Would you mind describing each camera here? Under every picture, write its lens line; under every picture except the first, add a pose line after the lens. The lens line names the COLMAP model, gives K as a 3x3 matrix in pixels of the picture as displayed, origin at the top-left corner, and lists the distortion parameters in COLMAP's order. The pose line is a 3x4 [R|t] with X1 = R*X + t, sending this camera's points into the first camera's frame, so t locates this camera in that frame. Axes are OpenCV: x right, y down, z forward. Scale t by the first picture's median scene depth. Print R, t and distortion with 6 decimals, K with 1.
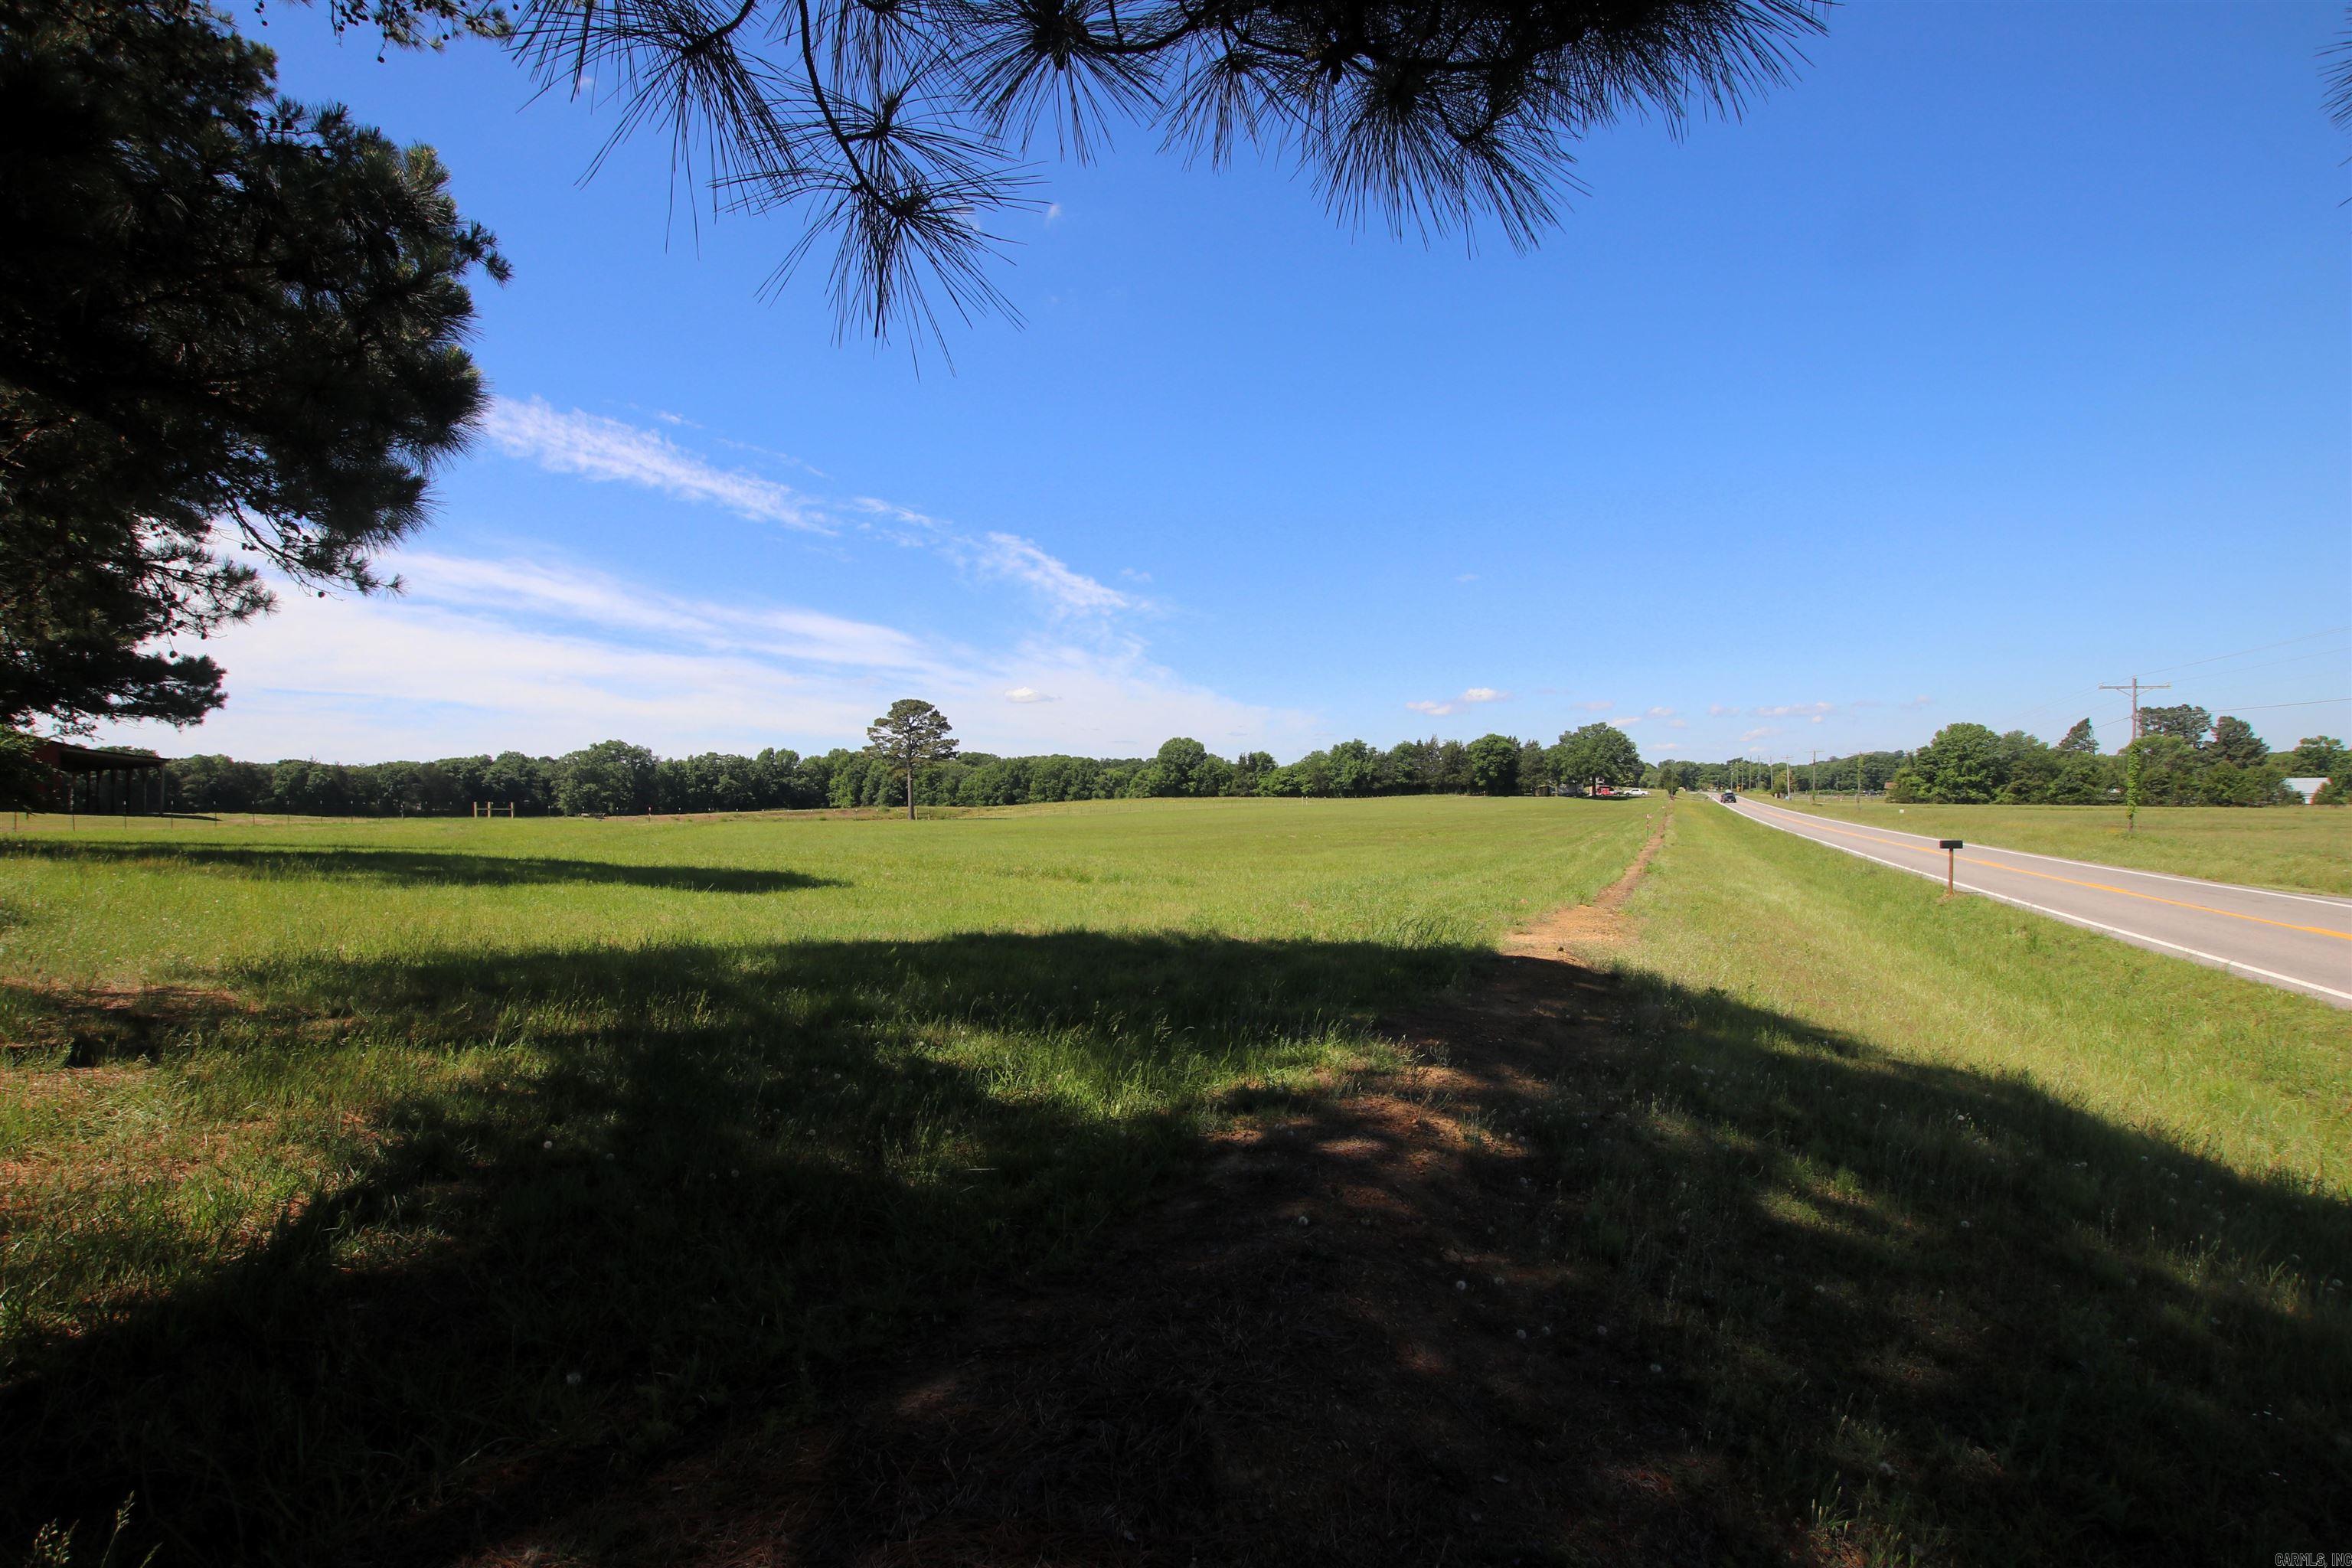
lens RADIAL K [[1101.5, 0, 1170.7], [0, 1101.5, 775.6], [0, 0, 1]] dist [-0.034956, 0.006862]
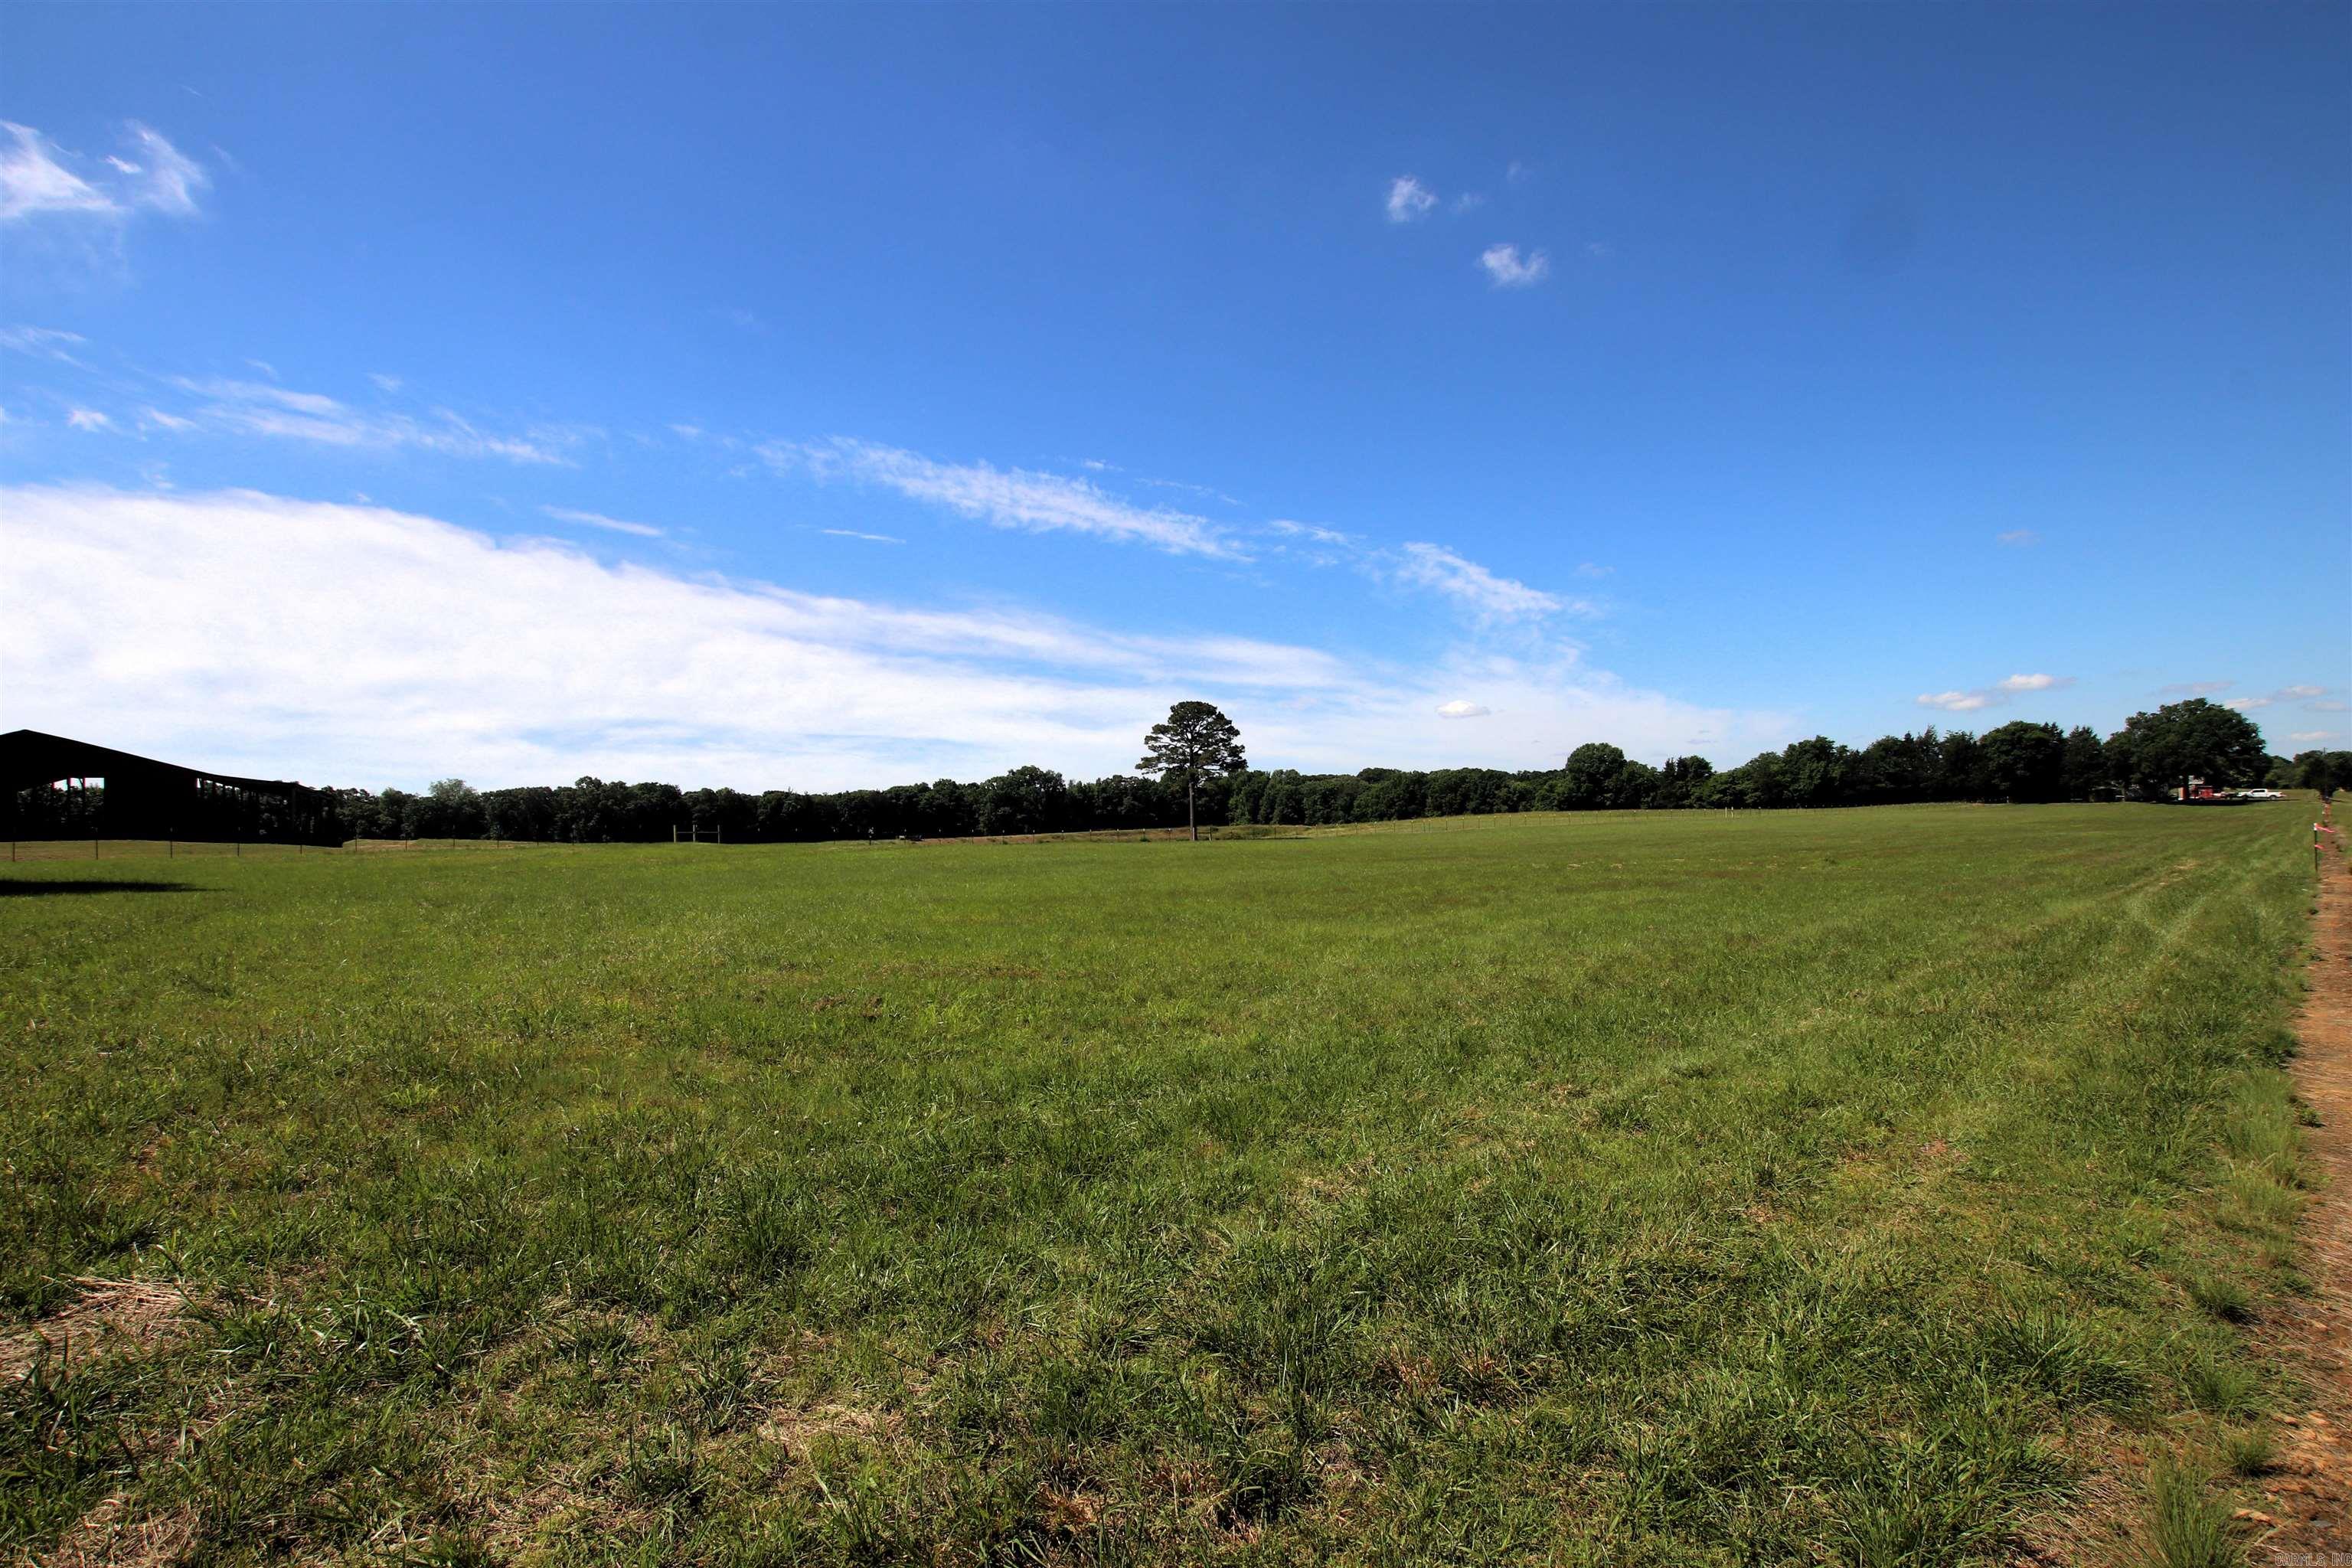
lens RADIAL K [[1101.5, 0, 1166.6], [0, 1101.5, 784.1], [0, 0, 1]] dist [-0.034956, 0.006862]
pose [[0.922606, -0.024602, -0.384959, 0.035504], [0.021104, 0.999689, -0.013309, 0.003087], [0.385167, 0.004155, 0.922838, 0.082461]]
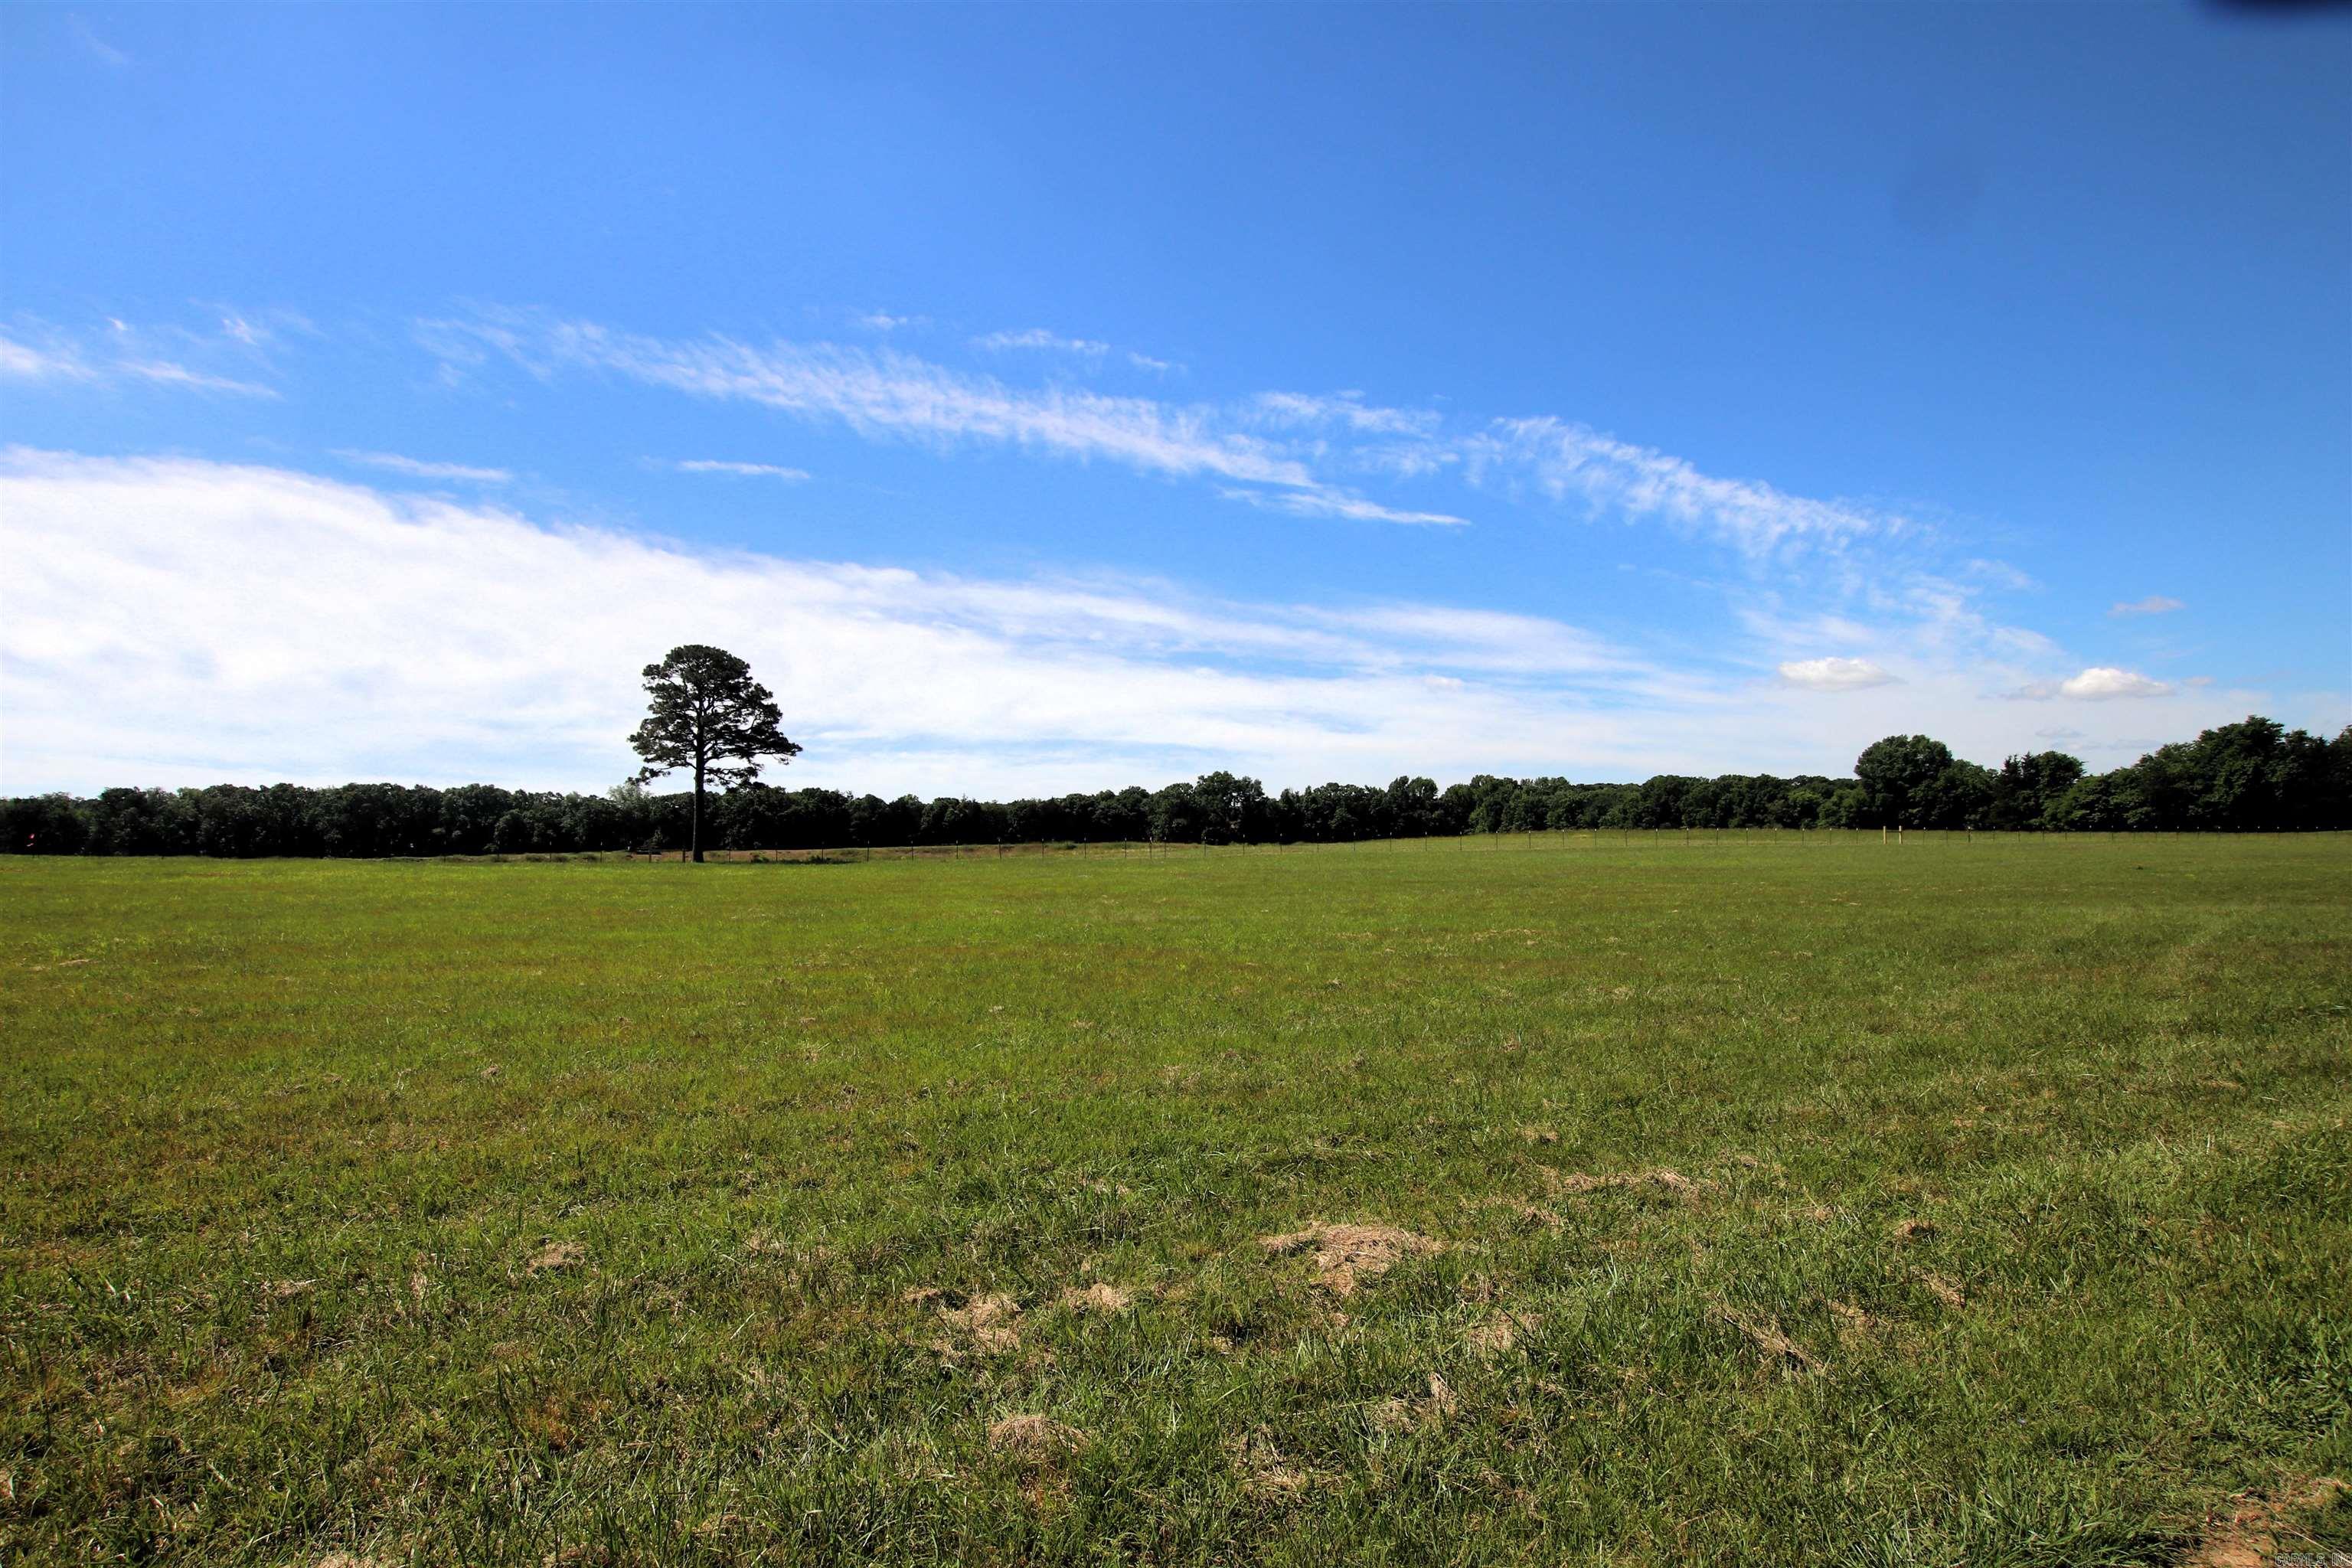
lens RADIAL K [[1157.8, 0, 1182.4], [0, 1157.8, 801.1], [0, 0, 1]] dist [-0.037069, 0.008342]
pose [[0.757044, -0.016873, -0.653146, 0.142159], [0.009492, 0.999845, -0.014827, 0.009099], [0.653295, 0.005025, 0.757086, 0.309549]]
